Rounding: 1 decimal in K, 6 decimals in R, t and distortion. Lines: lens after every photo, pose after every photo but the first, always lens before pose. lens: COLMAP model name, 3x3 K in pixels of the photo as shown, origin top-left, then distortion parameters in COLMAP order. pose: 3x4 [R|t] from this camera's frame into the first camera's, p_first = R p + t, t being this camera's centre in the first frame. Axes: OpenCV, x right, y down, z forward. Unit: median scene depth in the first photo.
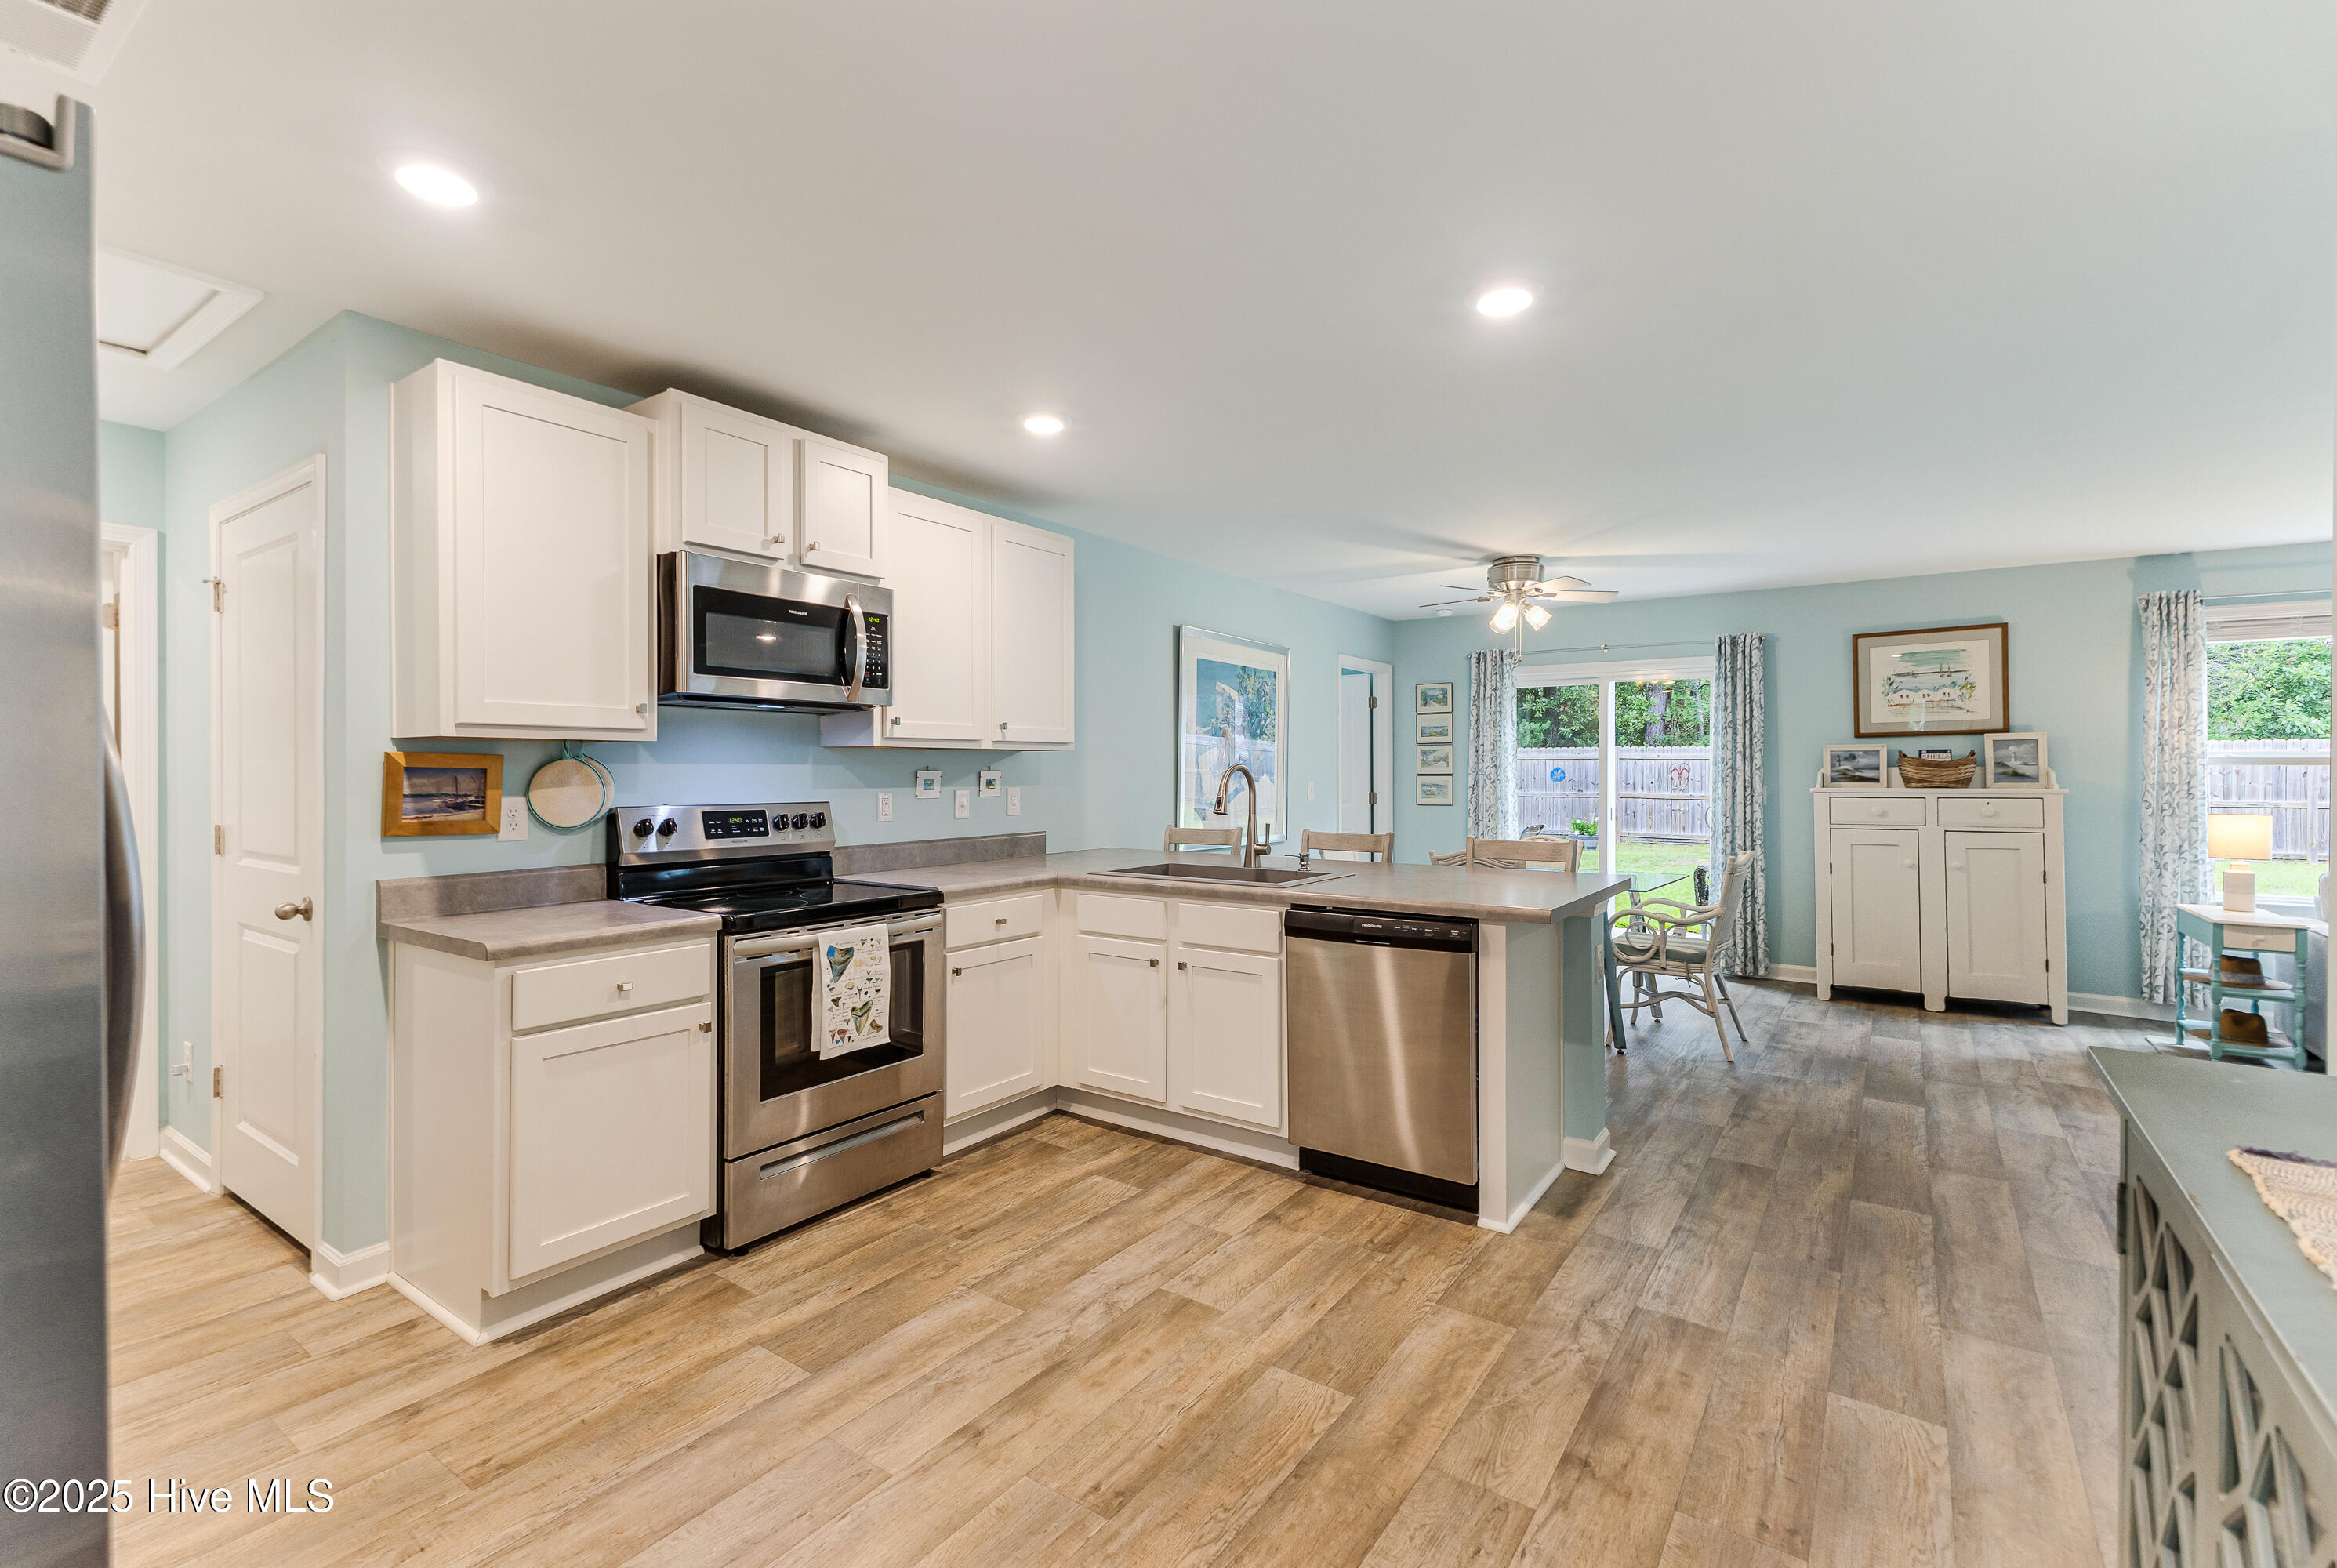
lens RADIAL K [[1061.8, 0, 1186.1], [0, 1061.8, 754.7], [0, 0, 1]] dist [0.016054, 0.000233]
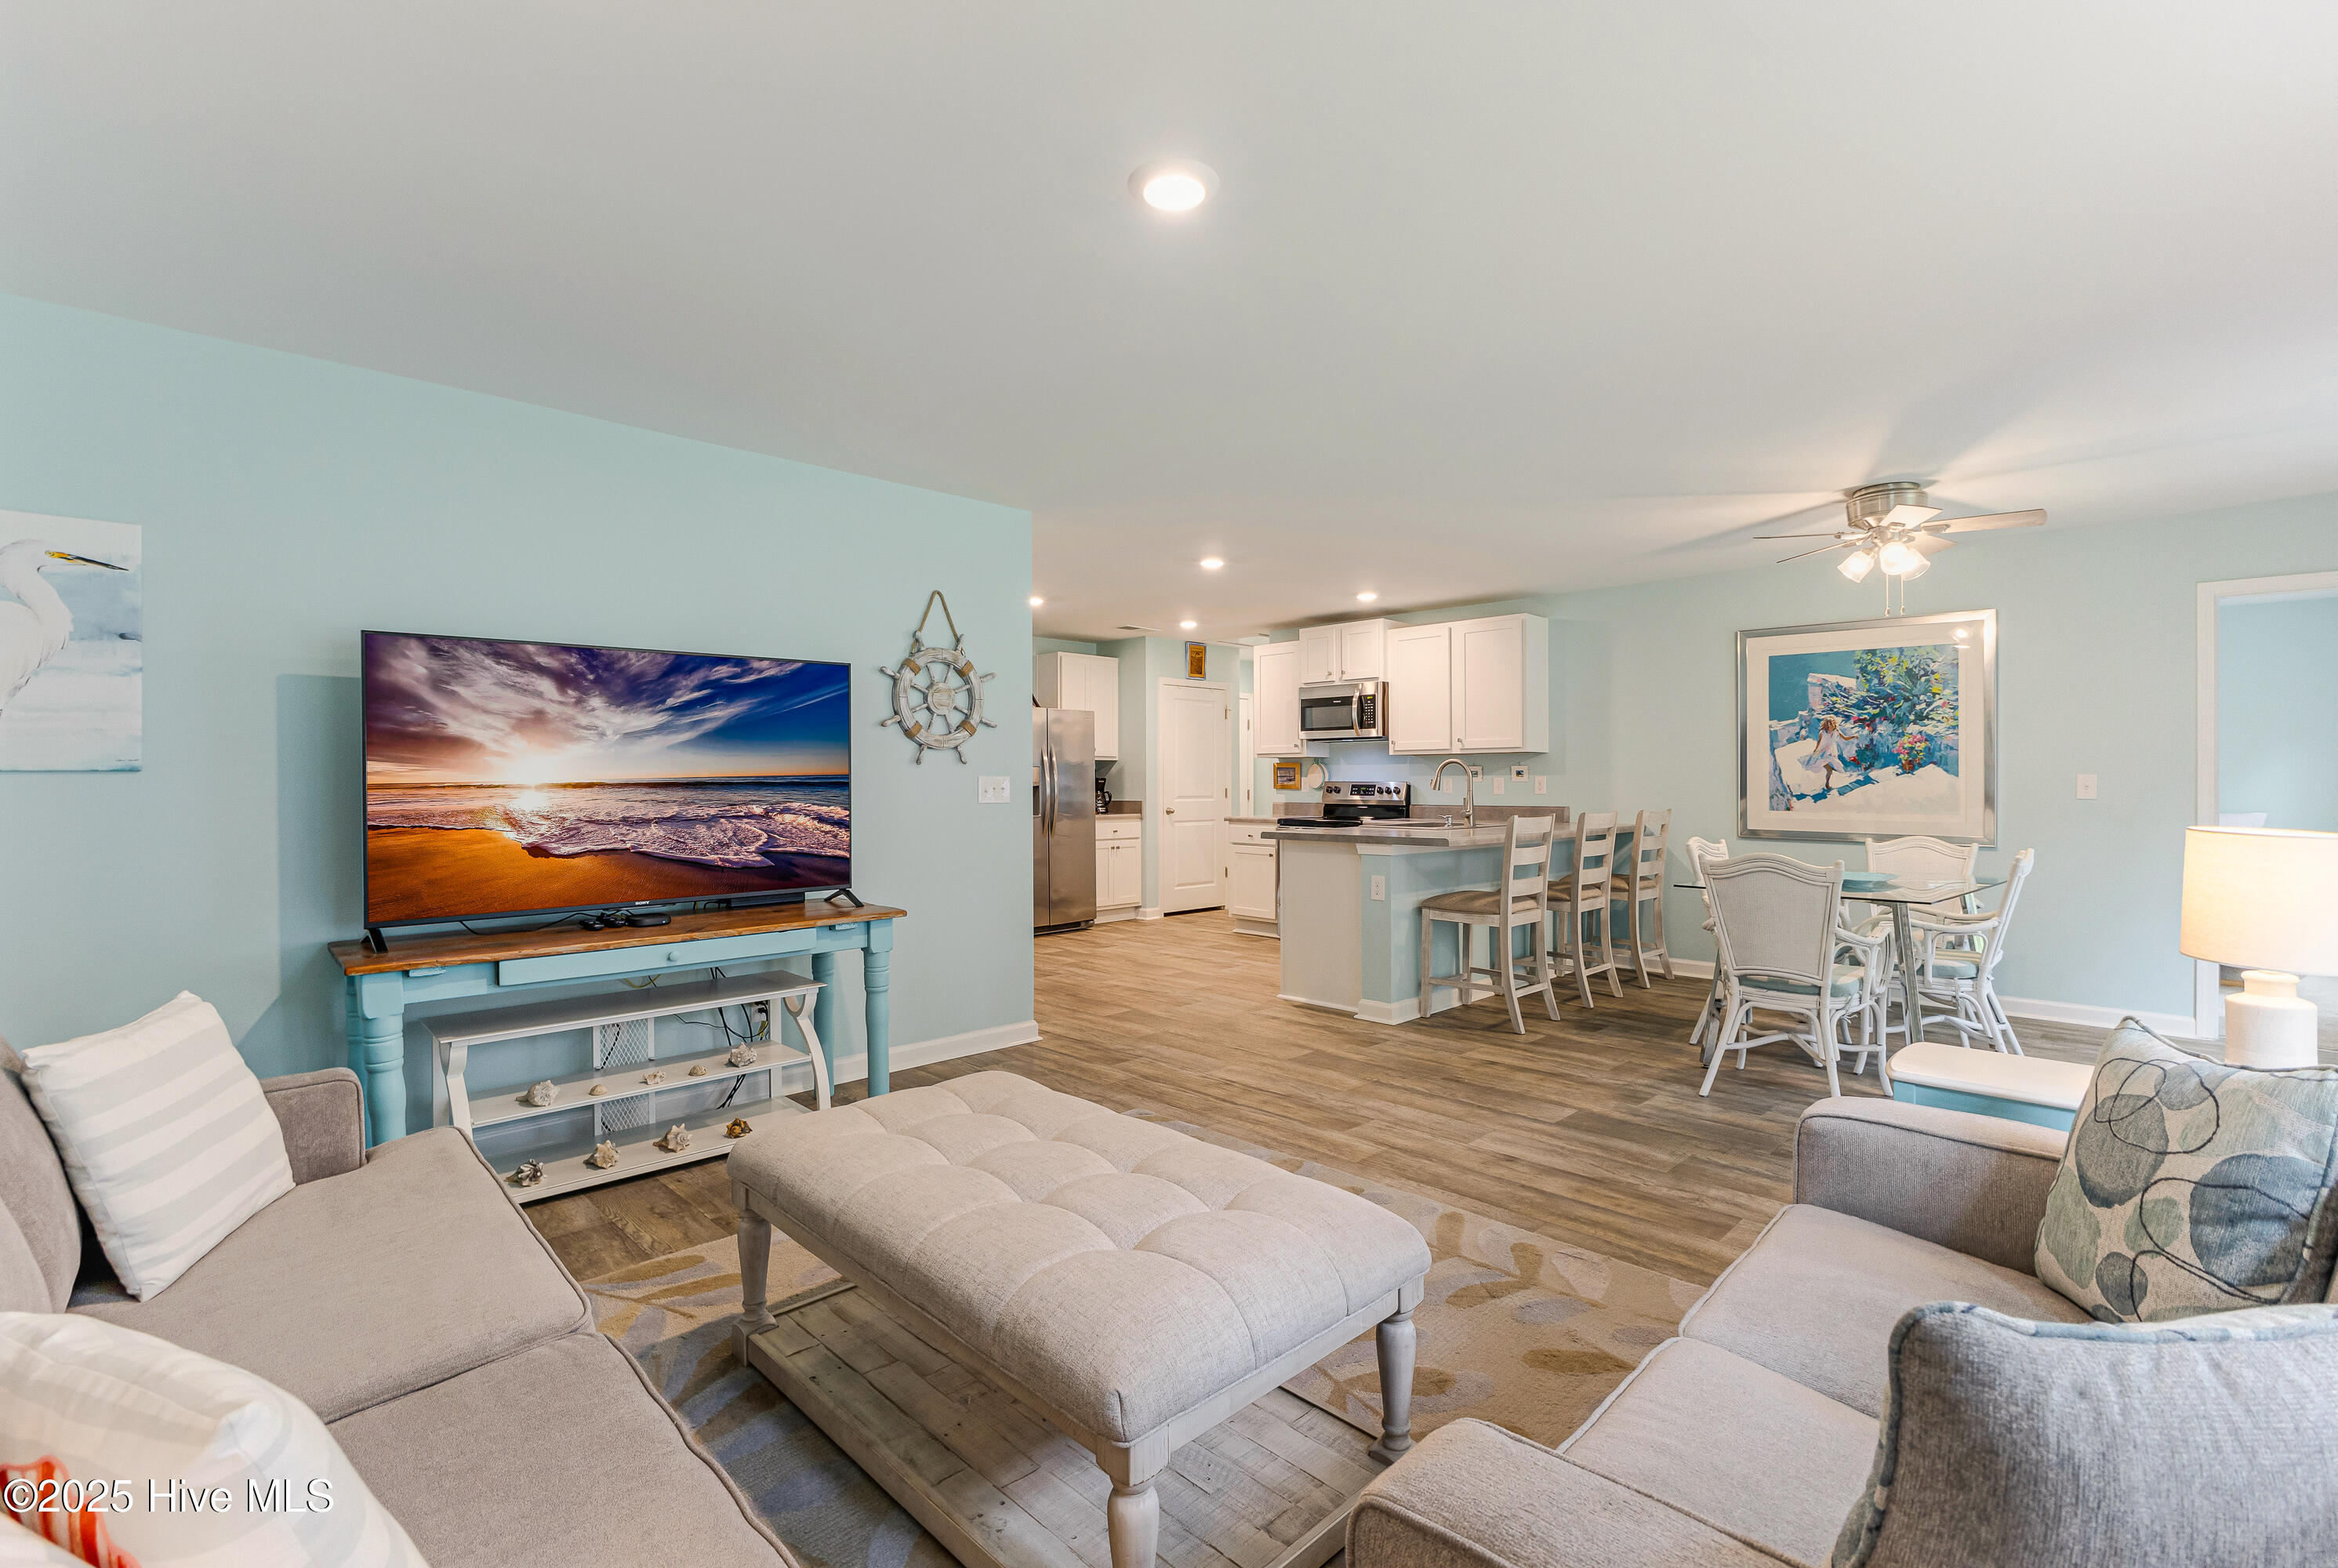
lens RADIAL K [[1071.7, 0, 1155.7], [0, 1071.7, 804.5], [0, 0, 1]] dist [-0.001110, 0.000041]
pose [[-0.205872, 0.026240, -0.978227, 1.919065], [0.020137, 0.999542, 0.022574, 0.033415], [0.978372, -0.015051, -0.206307, 0.999202]]
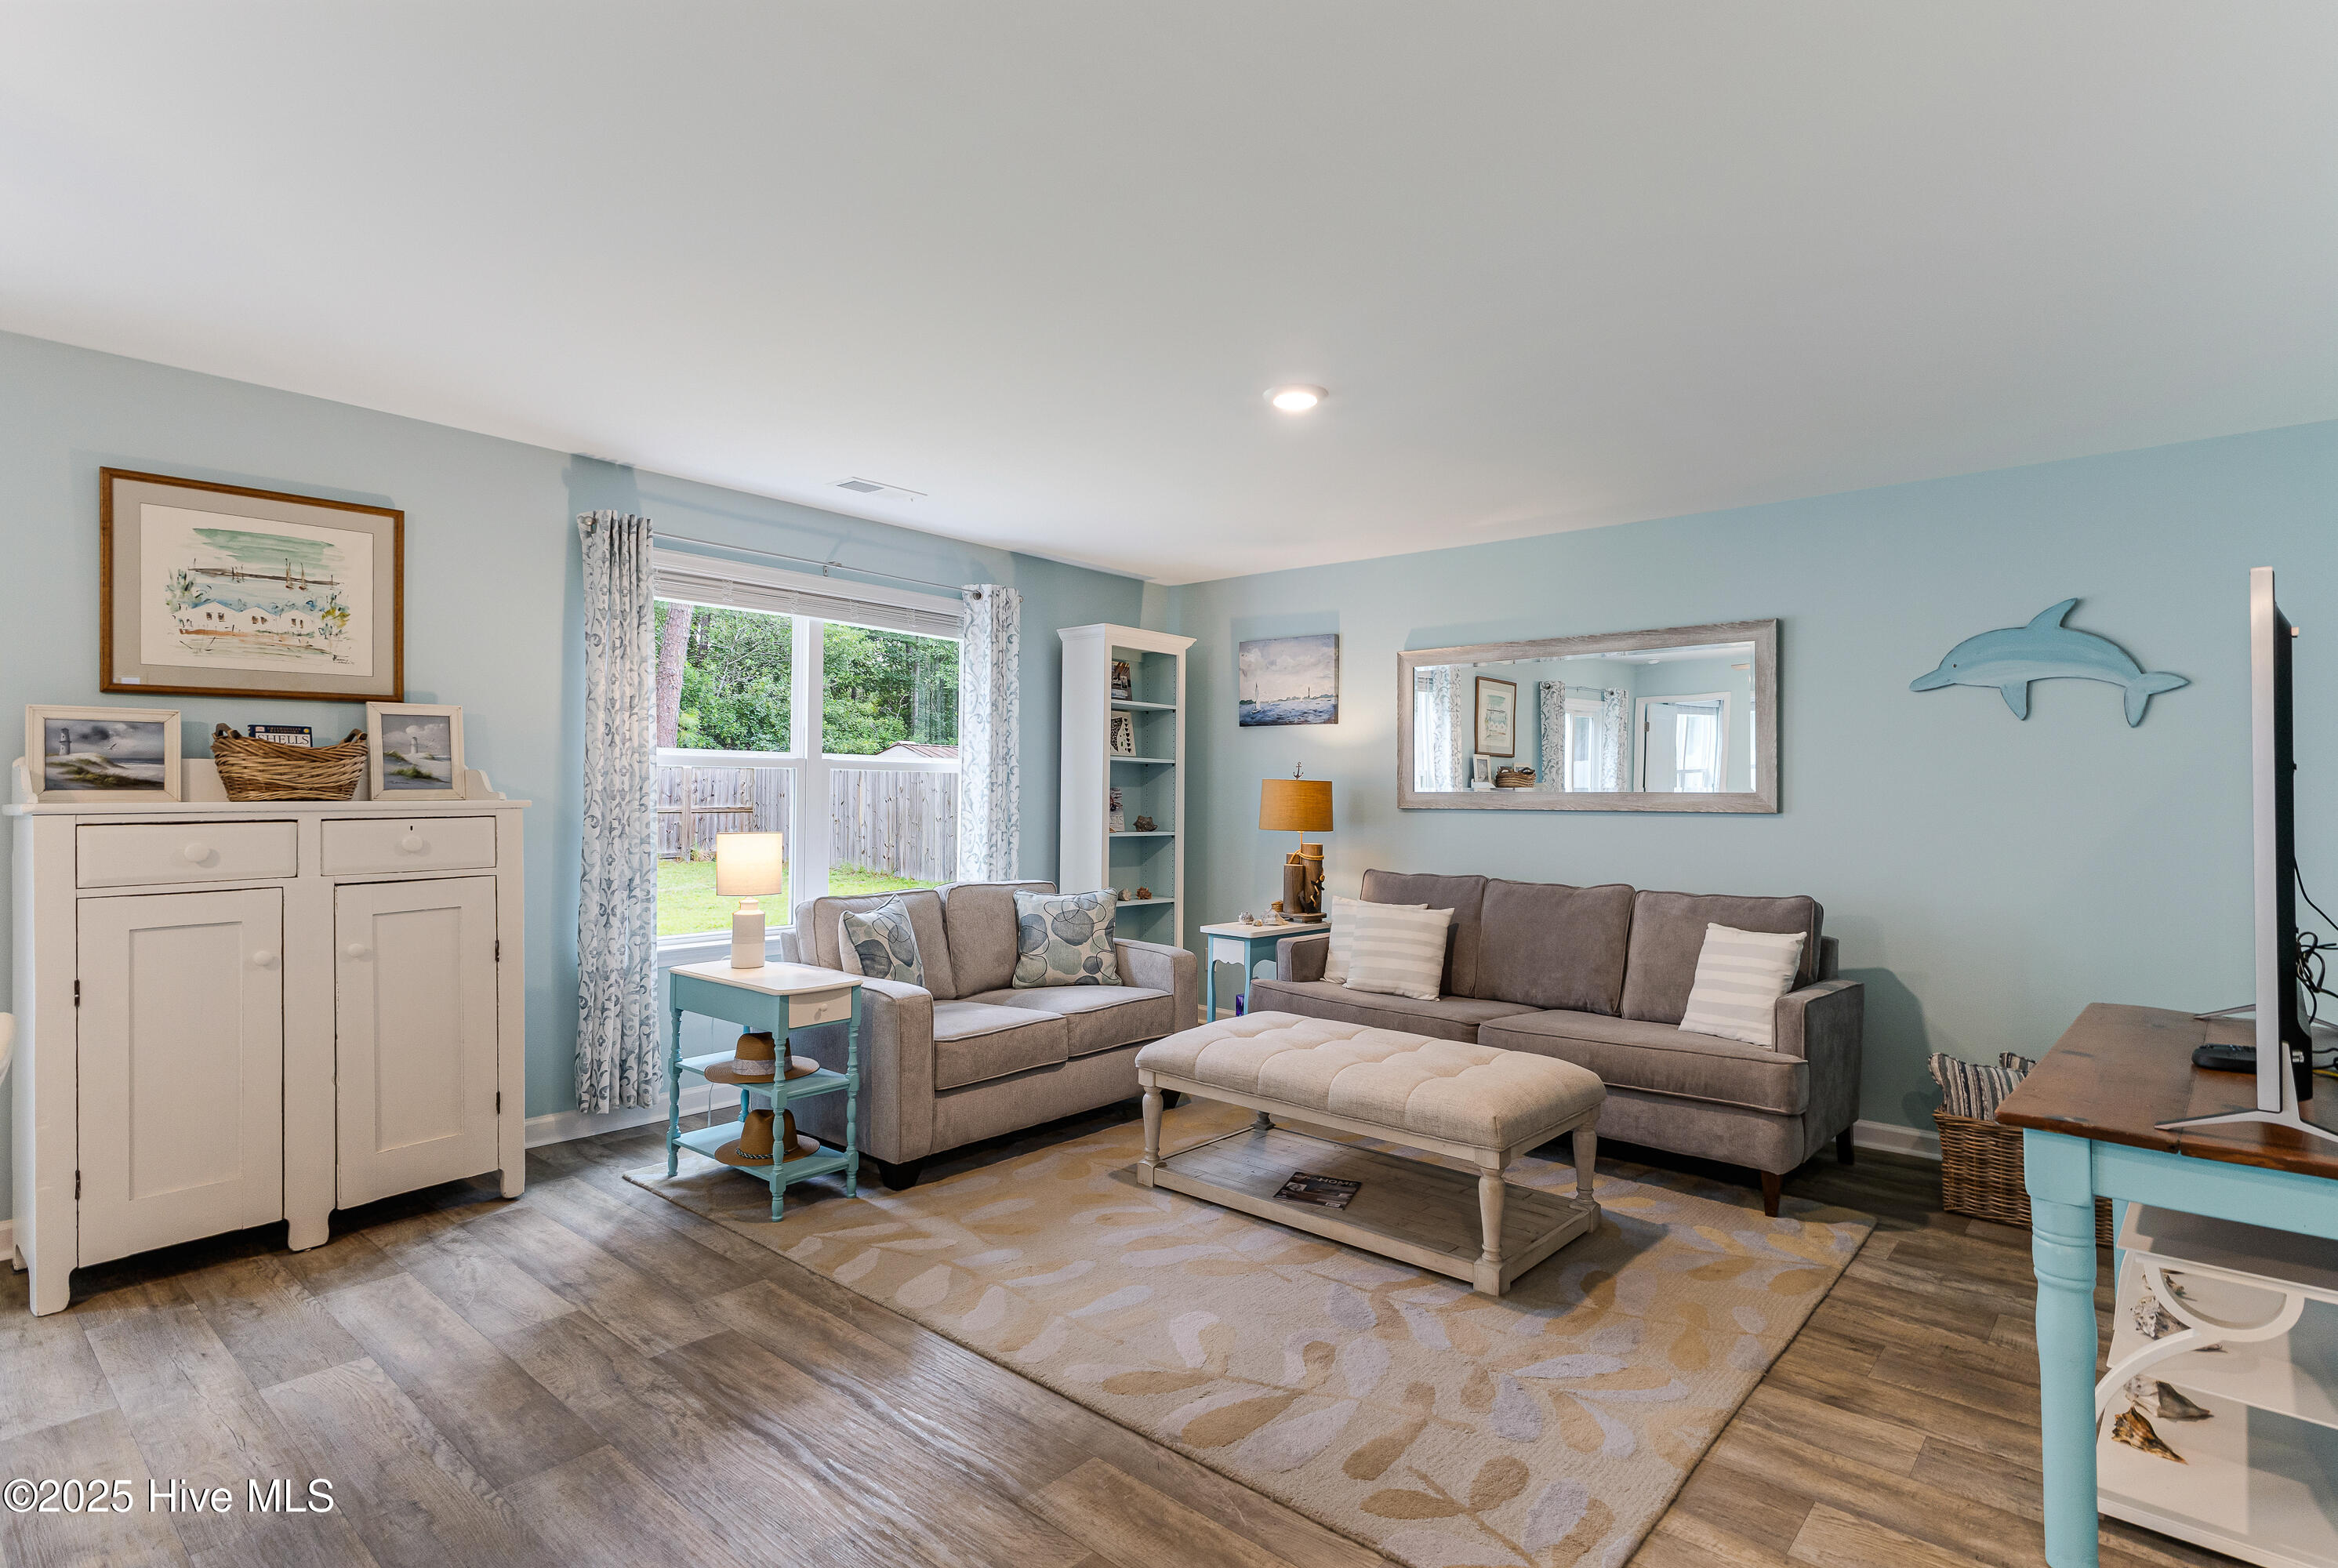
lens RADIAL K [[1162.2, 0, 1183.2], [0, 1162.2, 782.9], [0, 0, 1]] dist [-0.000216, -0.002522]
pose [[0.107924, 0.004164, 0.994150, 0.326545], [-0.024948, 0.999688, -0.001479, 0.021669], [-0.993846, -0.024642, 0.107994, 0.866826]]
